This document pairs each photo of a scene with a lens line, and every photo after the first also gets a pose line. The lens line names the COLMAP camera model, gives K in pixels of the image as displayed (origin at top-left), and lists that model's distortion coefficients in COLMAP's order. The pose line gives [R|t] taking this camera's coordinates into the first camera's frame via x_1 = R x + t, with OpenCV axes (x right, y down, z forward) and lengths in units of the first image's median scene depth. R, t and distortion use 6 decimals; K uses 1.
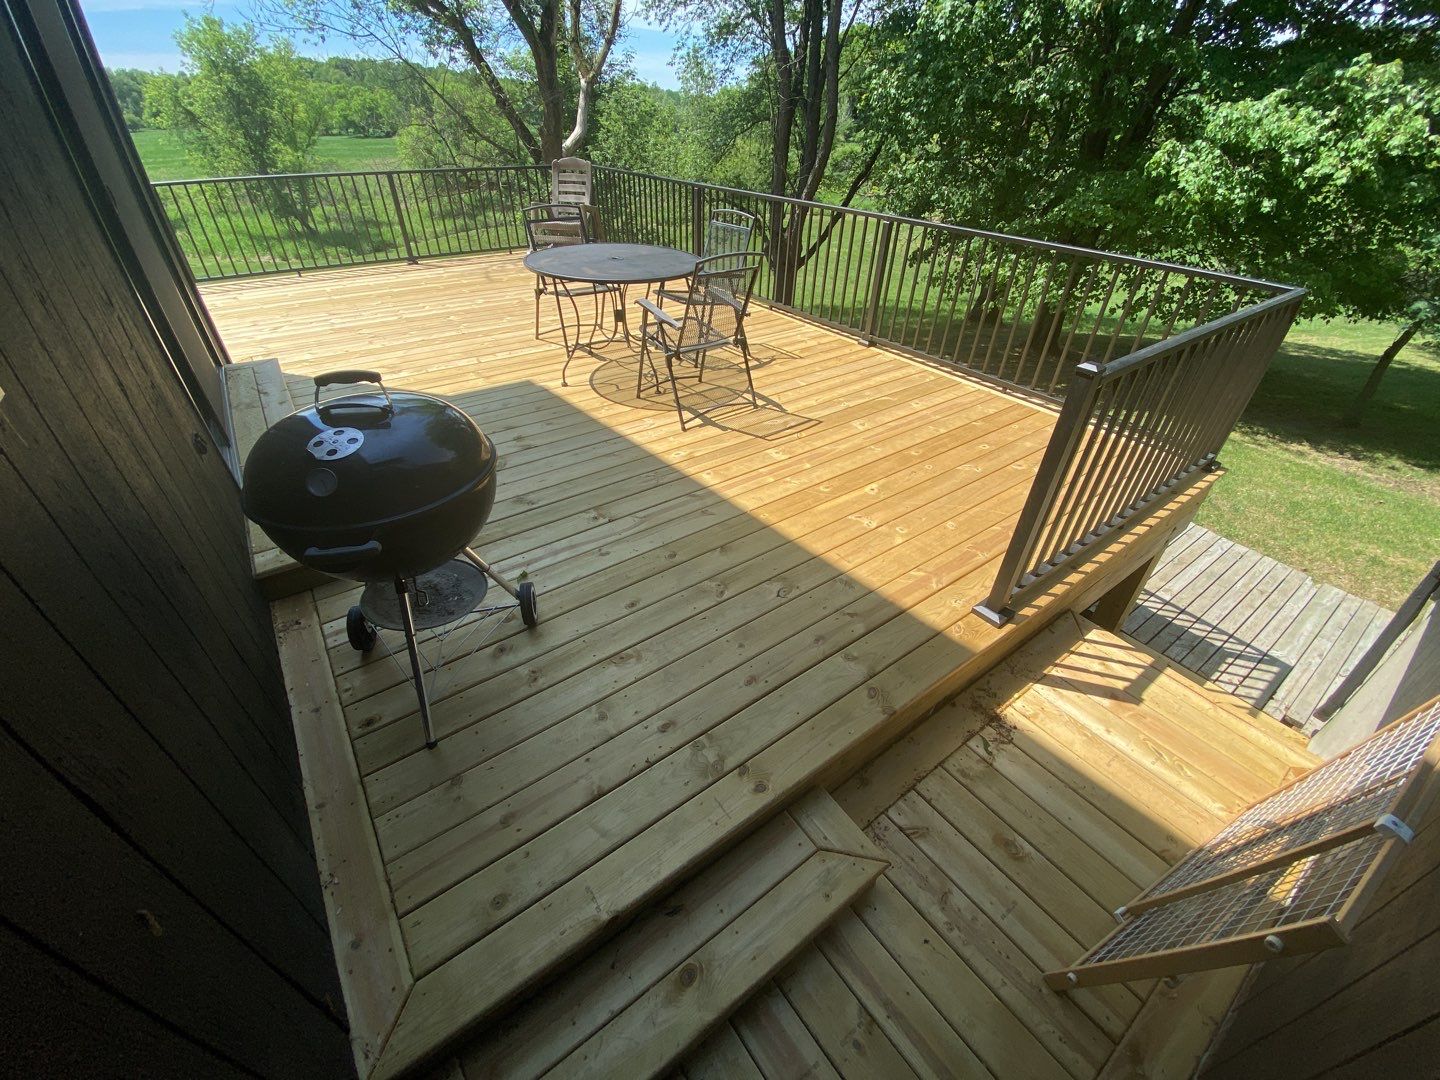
lens RADIAL K [[591.9, 0, 718.8], [0, 591.9, 538.9], [0, 0, 1]] dist [-0.000684, -0.000151]
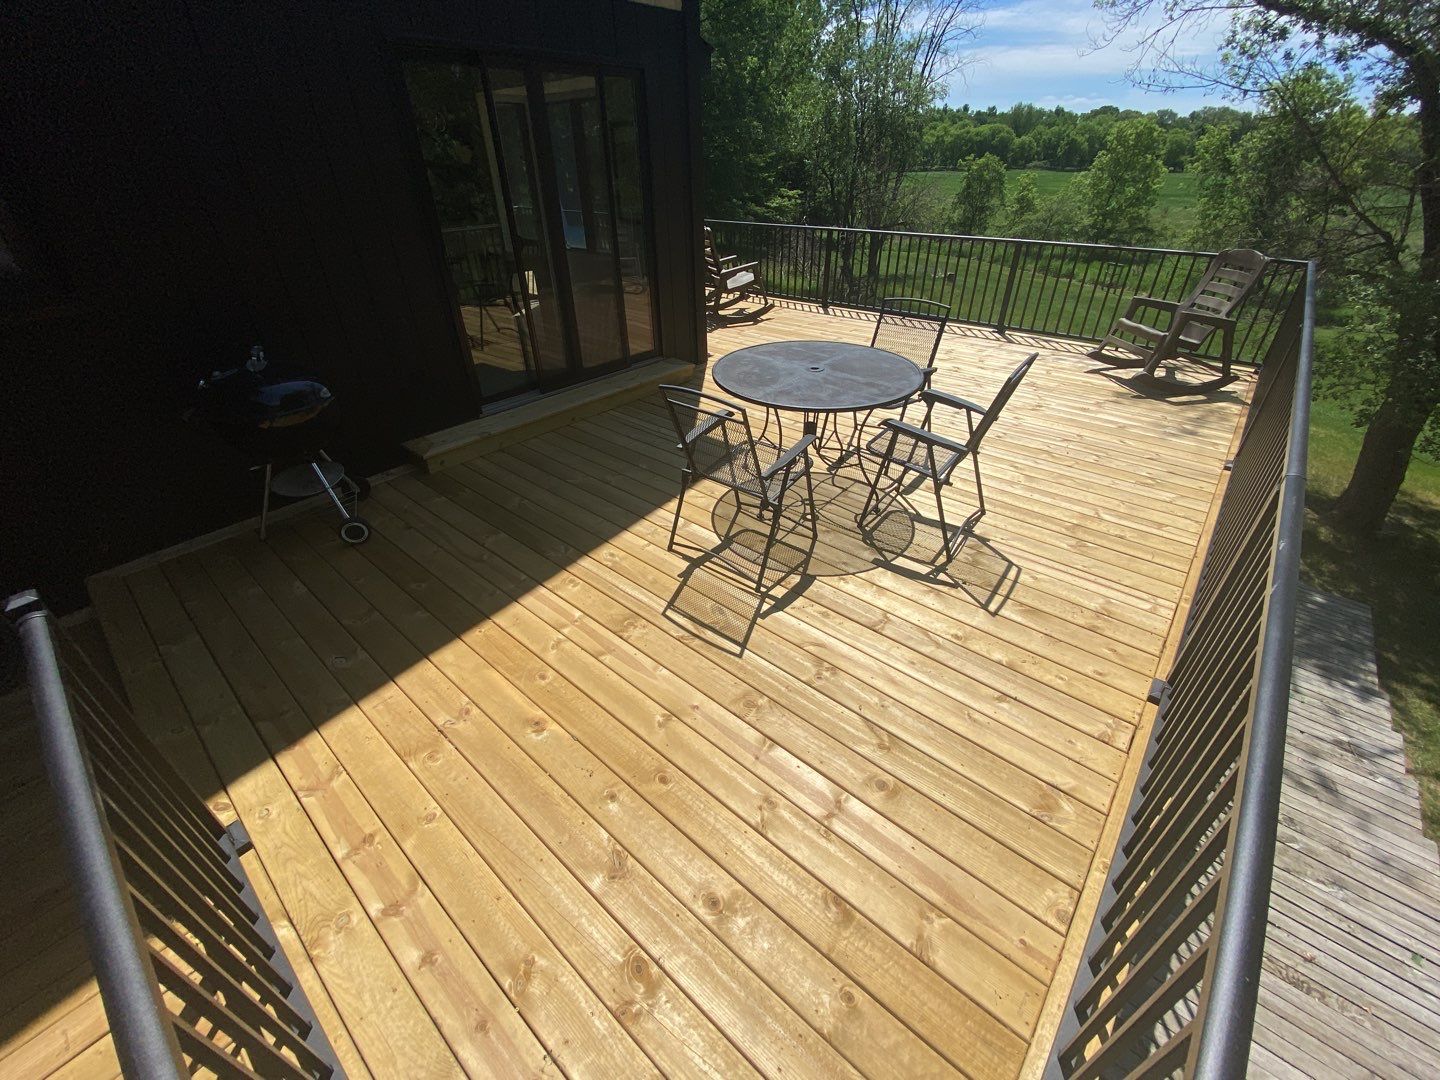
lens RADIAL K [[591.9, 0, 718.8], [0, 591.9, 538.9], [0, 0, 1]] dist [-0.000684, -0.000151]
pose [[0.222468, 0.515844, -0.827293, 0.843498], [-0.558784, 0.762817, 0.325378, -0.653095], [0.798917, 0.389892, 0.457948, 0.820187]]
